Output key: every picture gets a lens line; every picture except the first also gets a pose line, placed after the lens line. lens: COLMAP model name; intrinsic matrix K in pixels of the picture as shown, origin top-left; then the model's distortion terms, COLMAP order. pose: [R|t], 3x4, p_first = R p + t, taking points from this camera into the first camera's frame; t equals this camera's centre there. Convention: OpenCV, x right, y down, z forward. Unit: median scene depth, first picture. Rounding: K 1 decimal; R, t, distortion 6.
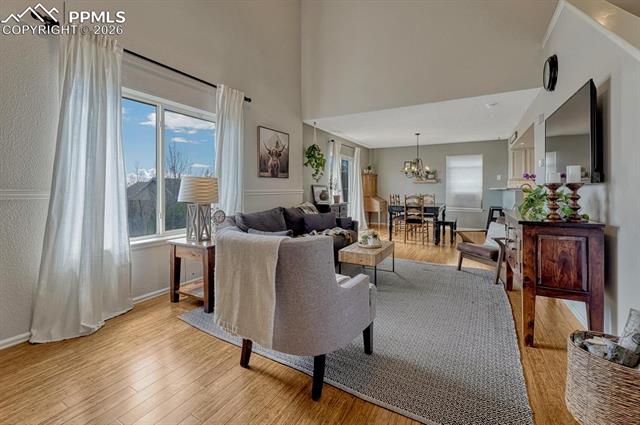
lens RADIAL K [[270.4, 0, 320.3], [0, 270.4, 189.1], [0, 0, 1]] dist [-0.011924, 0.002971]
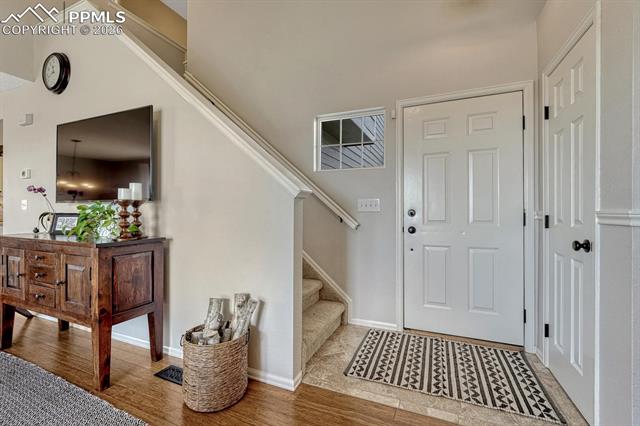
lens RADIAL K [[296.7, 0, 288.8], [0, 296.7, 208.9], [0, 0, 1]] dist [0.003270, -0.001959]
pose [[-0.054872, 0.004899, 0.998481, -0.088722], [-0.006441, 0.999965, -0.005260, 0.004821], [-0.998473, -0.006720, -0.054838, 0.203219]]
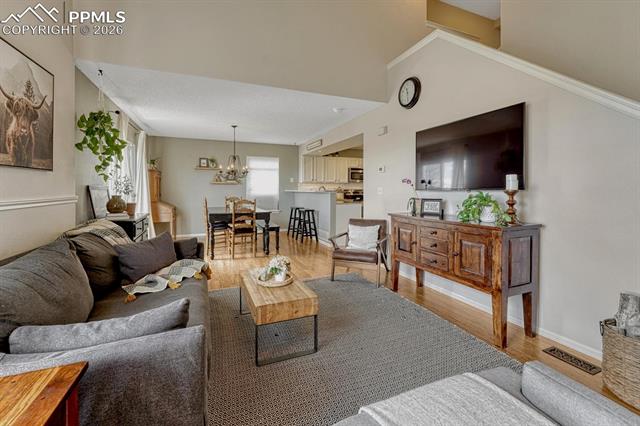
lens RADIAL K [[270.4, 0, 314.2], [0, 270.4, 191.7], [0, 0, 1]] dist [-0.011924, 0.002971]
pose [[0.630108, -0.006662, 0.776479, -0.203209], [-0.000564, 0.999959, 0.009037, -0.010116], [-0.776507, -0.006132, 0.630079, 0.390030]]
